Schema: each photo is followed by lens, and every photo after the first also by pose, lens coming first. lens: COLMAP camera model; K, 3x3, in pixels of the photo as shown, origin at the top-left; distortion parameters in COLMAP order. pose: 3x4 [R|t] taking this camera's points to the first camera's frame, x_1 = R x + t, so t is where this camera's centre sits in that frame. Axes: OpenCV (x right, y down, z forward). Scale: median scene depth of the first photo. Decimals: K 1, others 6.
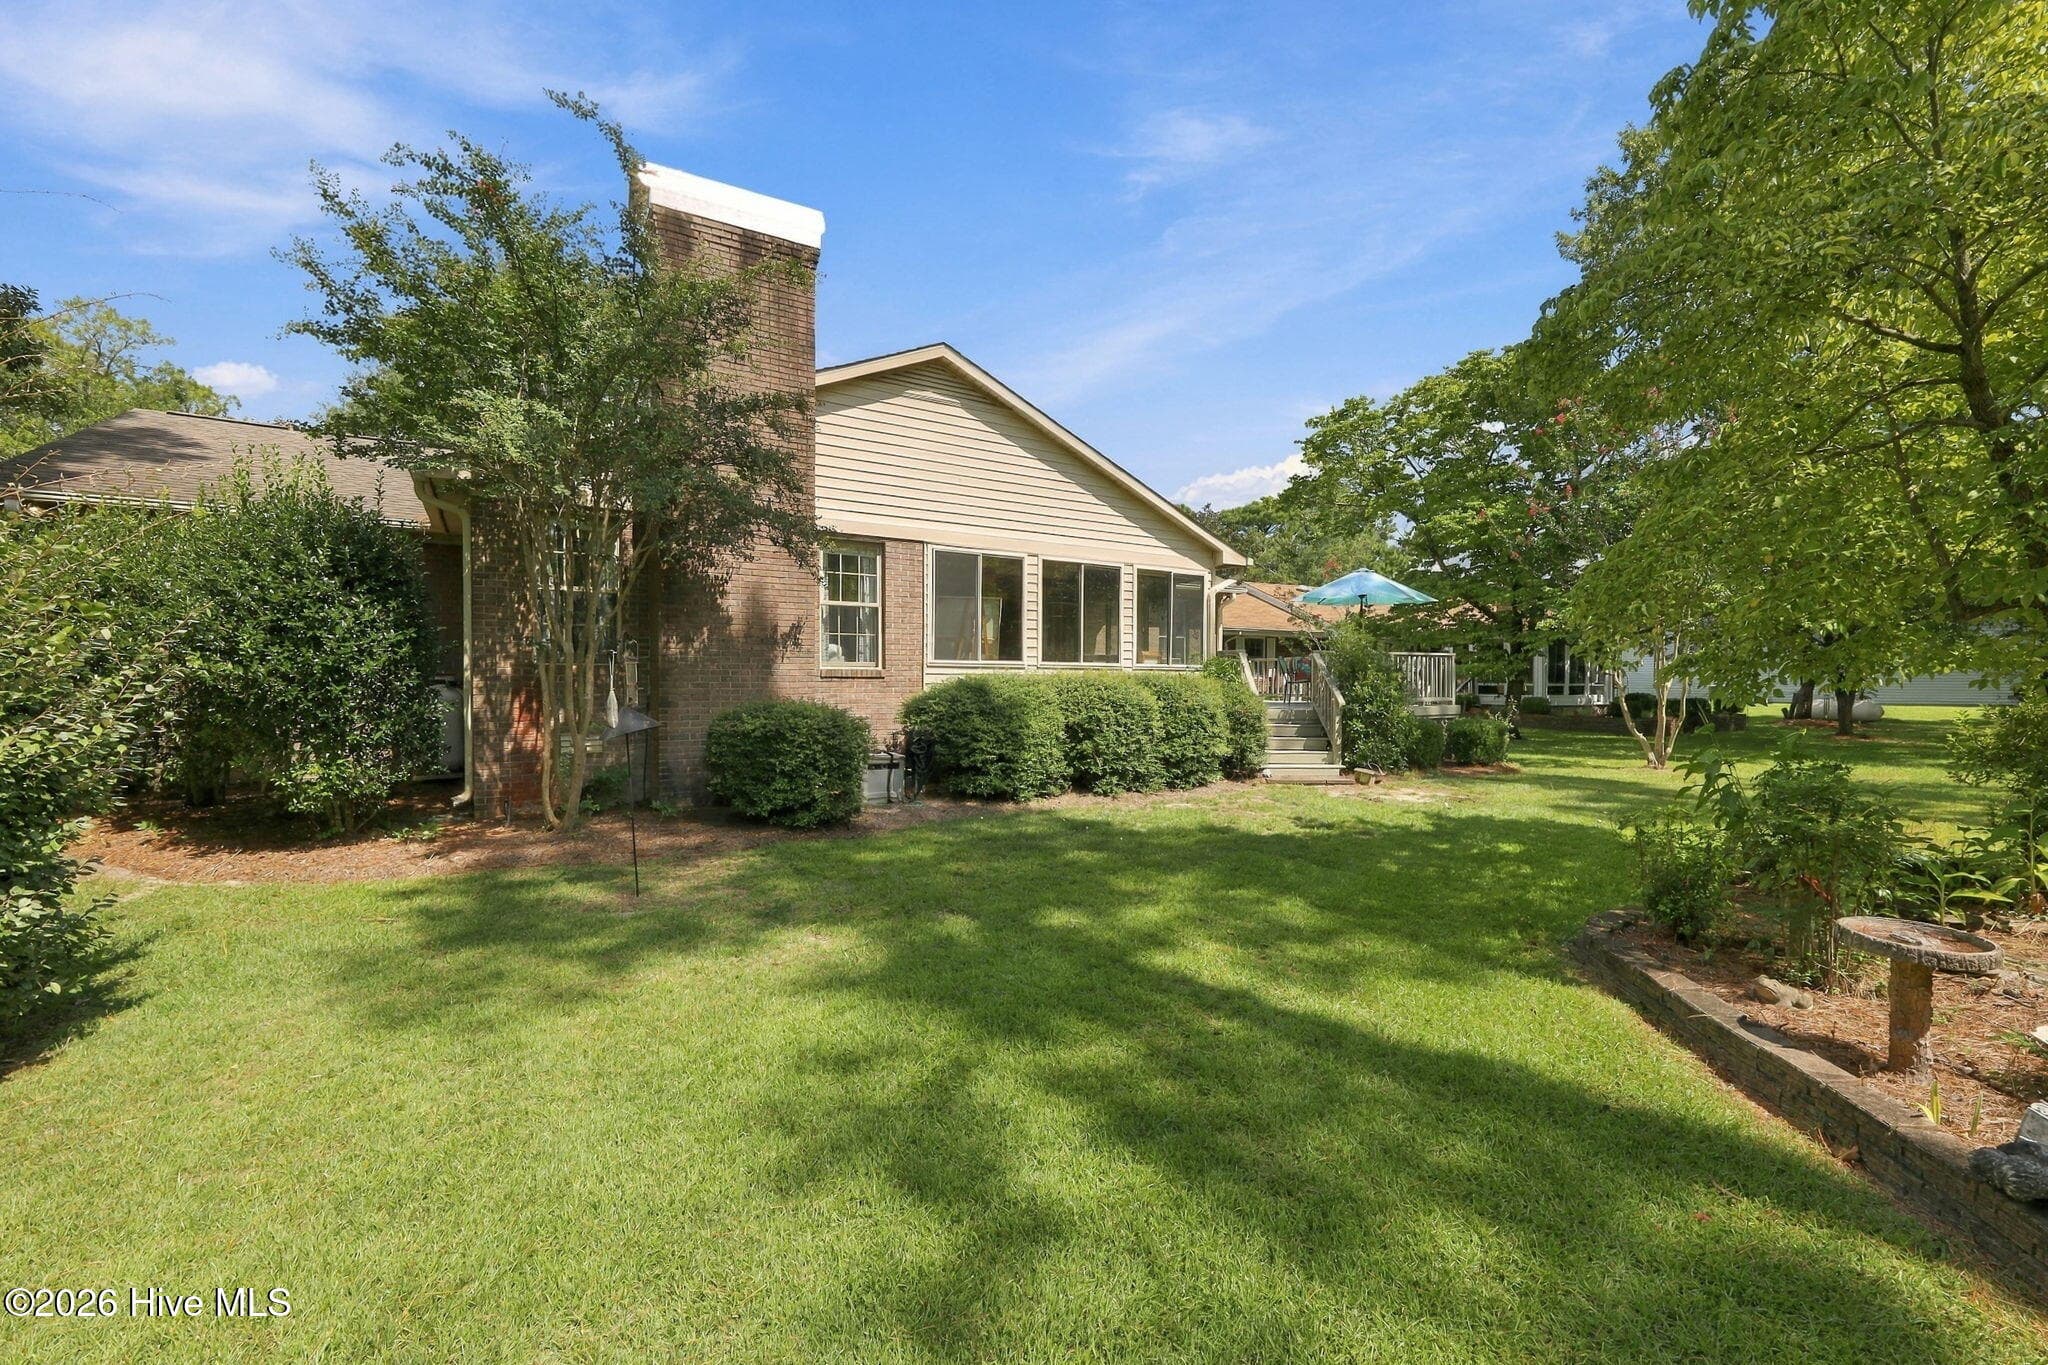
lens RADIAL K [[843.9, 0, 1032.7], [0, 843.9, 696.9], [0, 0, 1]] dist [-0.000762, -0.000373]
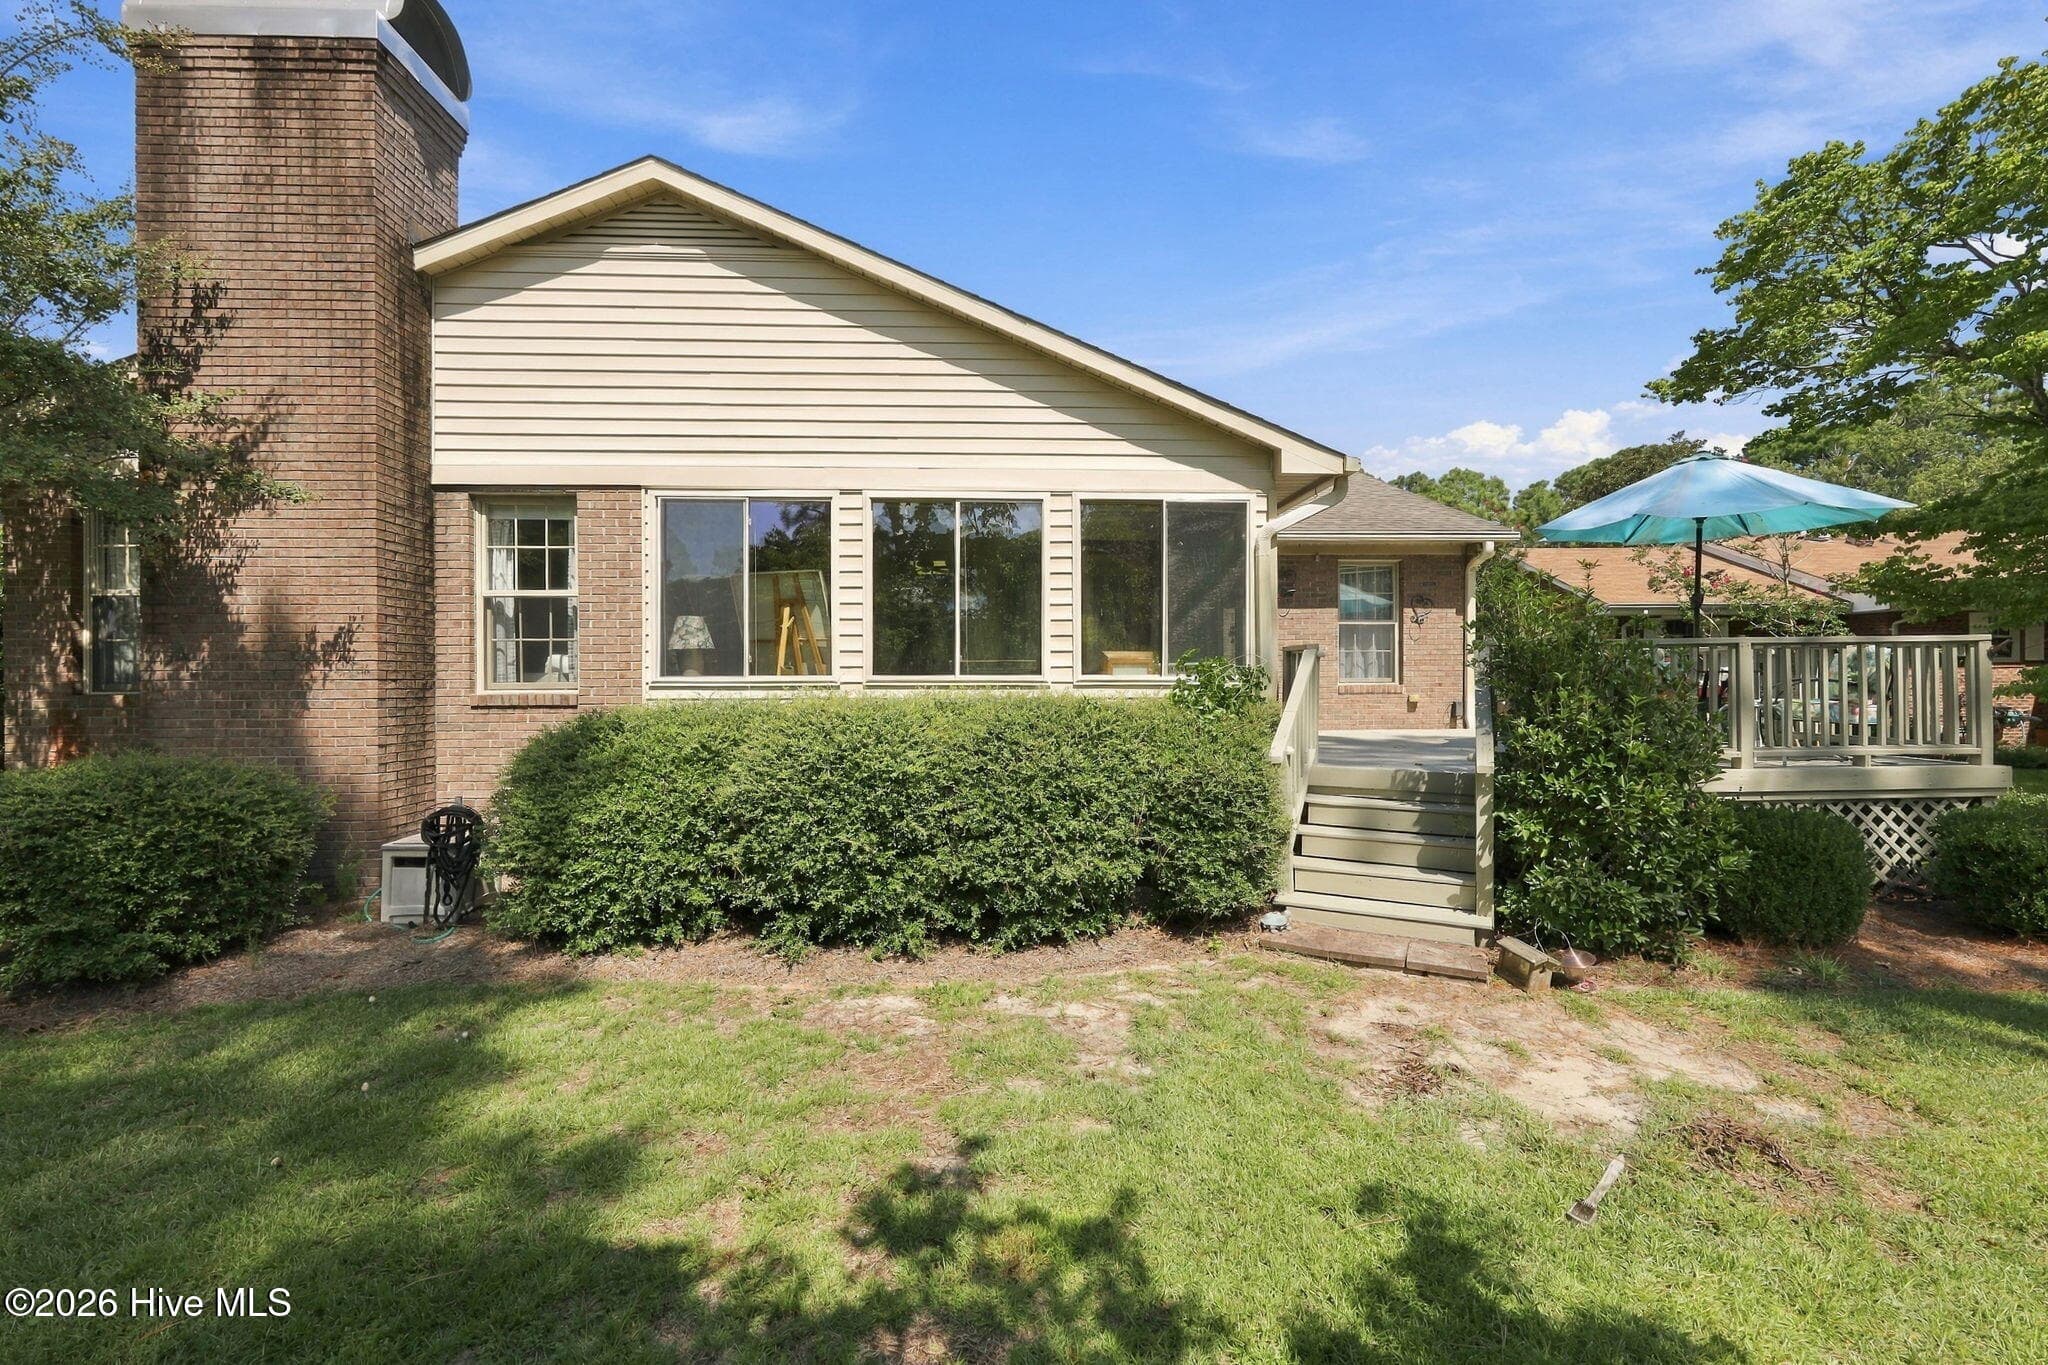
lens RADIAL K [[875.2, 0, 1027.7], [0, 875.2, 678.9], [0, 0, 1]] dist [0.000468, -0.000073]
pose [[0.872666, -0.012825, -0.488149, 0.501856], [-0.001177, 0.999597, -0.028367, -0.030884], [0.488316, 0.025330, 0.872299, 0.688587]]
